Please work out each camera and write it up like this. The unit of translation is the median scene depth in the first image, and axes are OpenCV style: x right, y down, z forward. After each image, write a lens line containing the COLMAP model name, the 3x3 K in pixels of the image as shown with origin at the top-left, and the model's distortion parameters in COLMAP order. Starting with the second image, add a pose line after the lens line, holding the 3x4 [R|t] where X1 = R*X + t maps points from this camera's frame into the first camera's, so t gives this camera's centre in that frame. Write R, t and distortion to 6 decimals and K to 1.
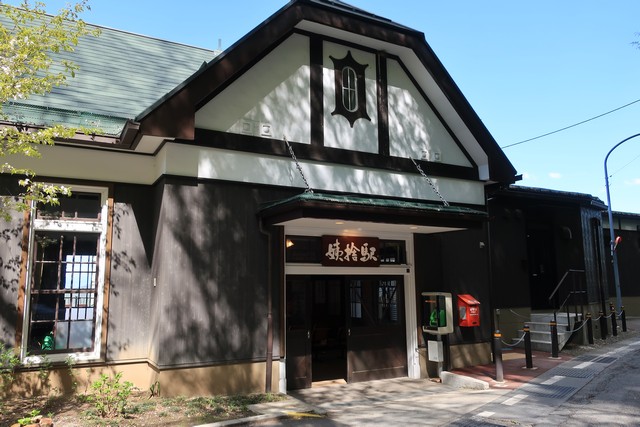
lens RADIAL K [[498.5, 0, 321.9], [0, 498.5, 212.9], [0, 0, 1]] dist [-0.009540, 0.017203]
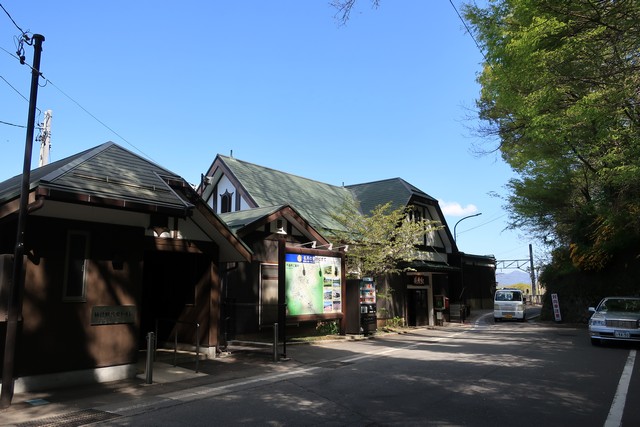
lens RADIAL K [[498.5, 0, 321.8], [0, 498.5, 214.8], [0, 0, 1]] dist [-0.009540, 0.017203]
pose [[0.925242, 0.063135, 0.374086, -1.447724], [-0.057932, 0.998004, -0.025149, -0.181951], [-0.374927, 0.001597, 0.927053, -1.344116]]
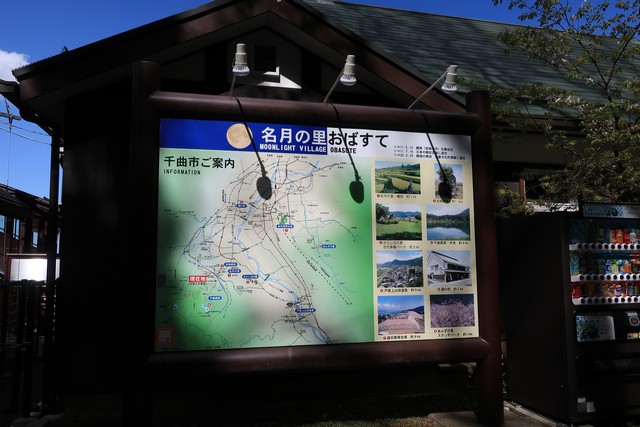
lens RADIAL K [[498.5, 0, 320.9], [0, 498.5, 214.1], [0, 0, 1]] dist [-0.009540, 0.017203]
pose [[0.965394, -0.026814, -0.259415, -0.730412], [0.036959, 0.998728, 0.034308, -0.023609], [0.258165, -0.042709, 0.965156, -0.232284]]
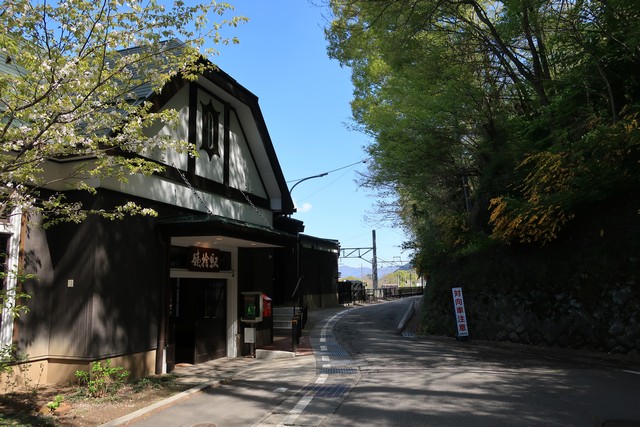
lens RADIAL K [[498.5, 0, 319.3], [0, 498.5, 214.2], [0, 0, 1]] dist [-0.009540, 0.017203]
pose [[0.759321, 0.093535, 0.643959, -0.511987], [-0.090607, 0.995172, -0.037711, -0.015303], [-0.644377, -0.029713, 0.764130, -0.139238]]
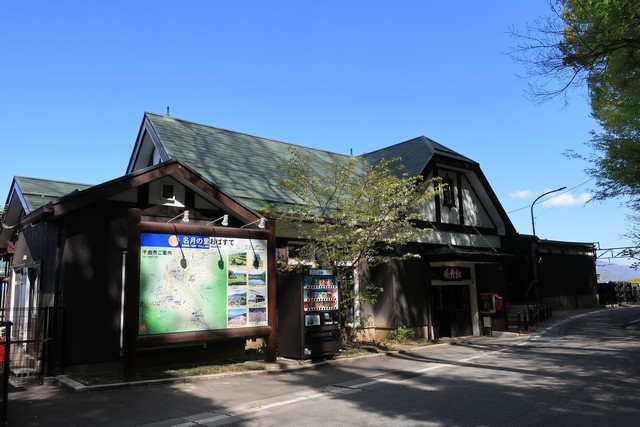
lens RADIAL K [[498.5, 0, 320.2], [0, 498.5, 215.5], [0, 0, 1]] dist [-0.009540, 0.017203]
pose [[0.982687, 0.013167, 0.184805, -0.804663], [-0.010319, 0.999813, -0.016368, -0.115502], [-0.184986, 0.014178, 0.982639, -0.860698]]
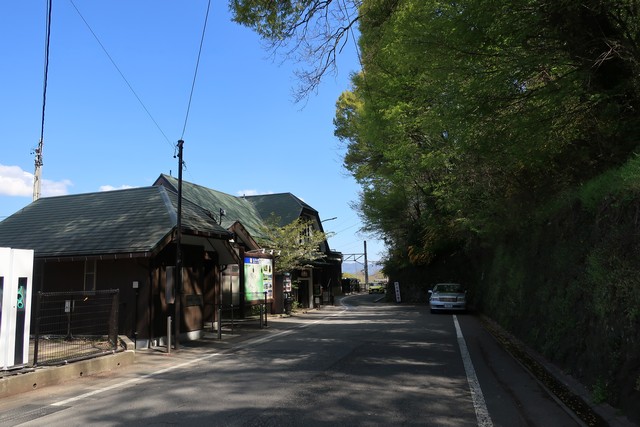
lens RADIAL K [[498.5, 0, 318.9], [0, 498.5, 212.0], [0, 0, 1]] dist [-0.009540, 0.017203]
pose [[0.752085, 0.082178, 0.653923, -2.171955], [-0.078213, 0.996313, -0.035252, -0.241907], [-0.654409, -0.024633, 0.755739, -1.738288]]
